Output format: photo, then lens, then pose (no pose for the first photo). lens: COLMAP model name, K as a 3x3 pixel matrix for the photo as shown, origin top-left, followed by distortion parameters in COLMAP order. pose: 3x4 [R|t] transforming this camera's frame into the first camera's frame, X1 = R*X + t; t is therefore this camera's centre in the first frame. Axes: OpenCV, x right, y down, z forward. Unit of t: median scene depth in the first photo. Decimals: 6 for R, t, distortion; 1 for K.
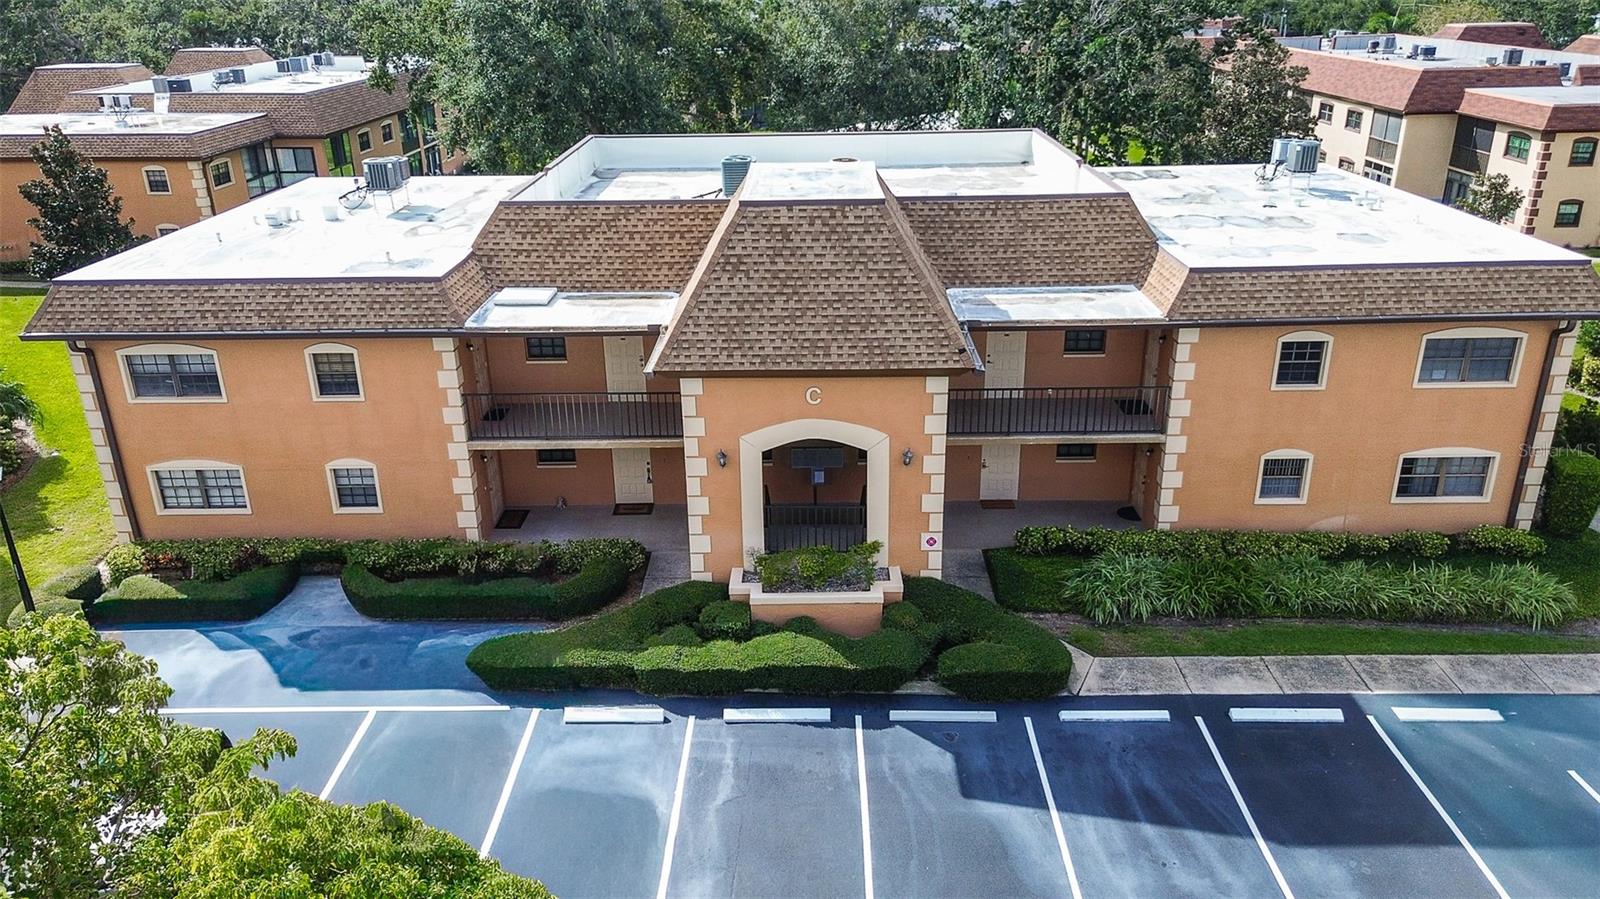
lens RADIAL K [[1156.8, 0, 801.0], [0, 1156.8, 447.3], [0, 0, 1]] dist [0.049204, 0.000152]
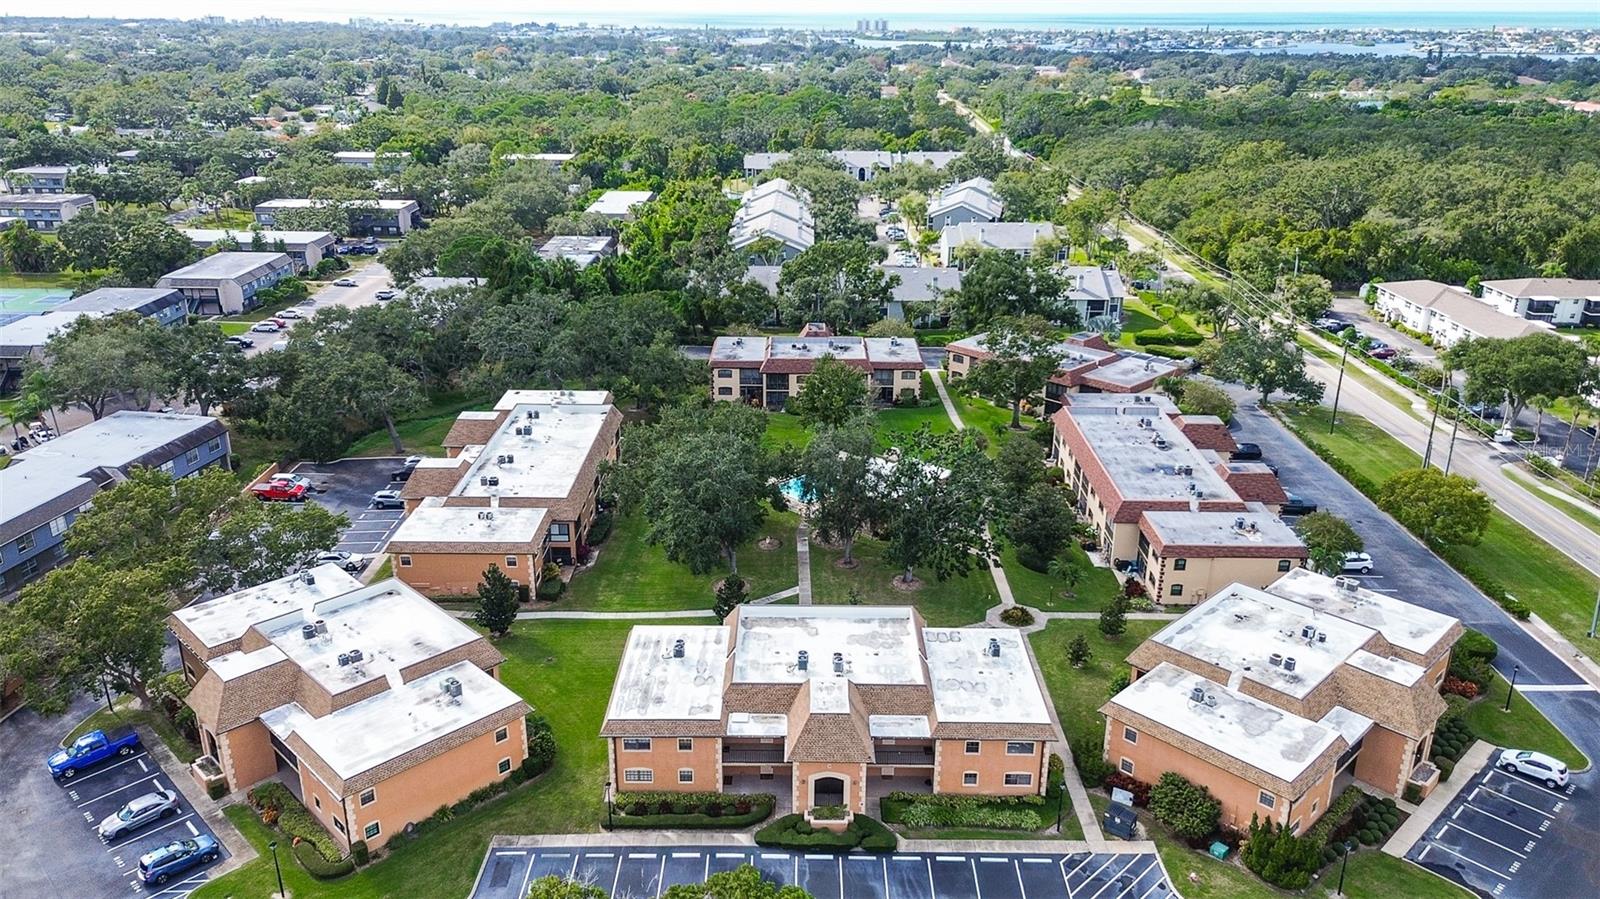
lens RADIAL K [[1156.8, 0, 797.3], [0, 1156.8, 454.1], [0, 0, 1]] dist [0.049204, 0.000152]
pose [[0.999772, 0.018270, 0.011040, -0.138038], [-0.018065, 0.999669, -0.018332, -0.889927], [-0.011371, 0.018129, 0.999771, -2.482688]]
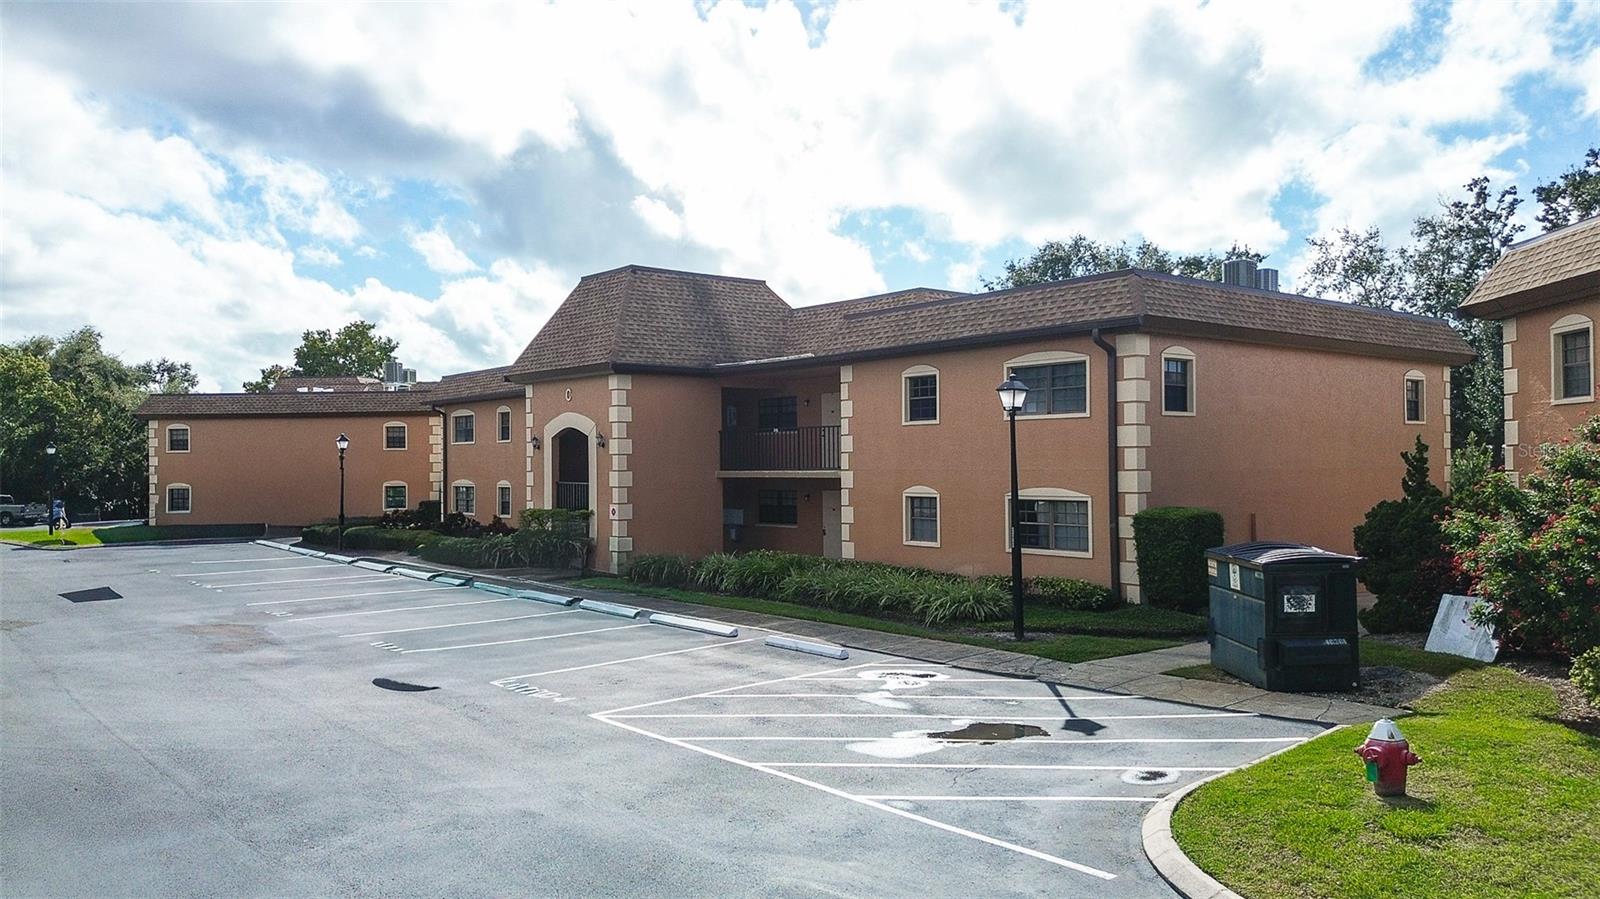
lens RADIAL K [[1156.8, 0, 800.5], [0, 1156.8, 450.9], [0, 0, 1]] dist [0.049204, 0.000152]
pose [[0.656403, 0.007356, -0.754374, 1.190914], [-0.283274, 0.929185, -0.237424, 0.259152], [0.699207, 0.369541, 0.612004, 0.326313]]
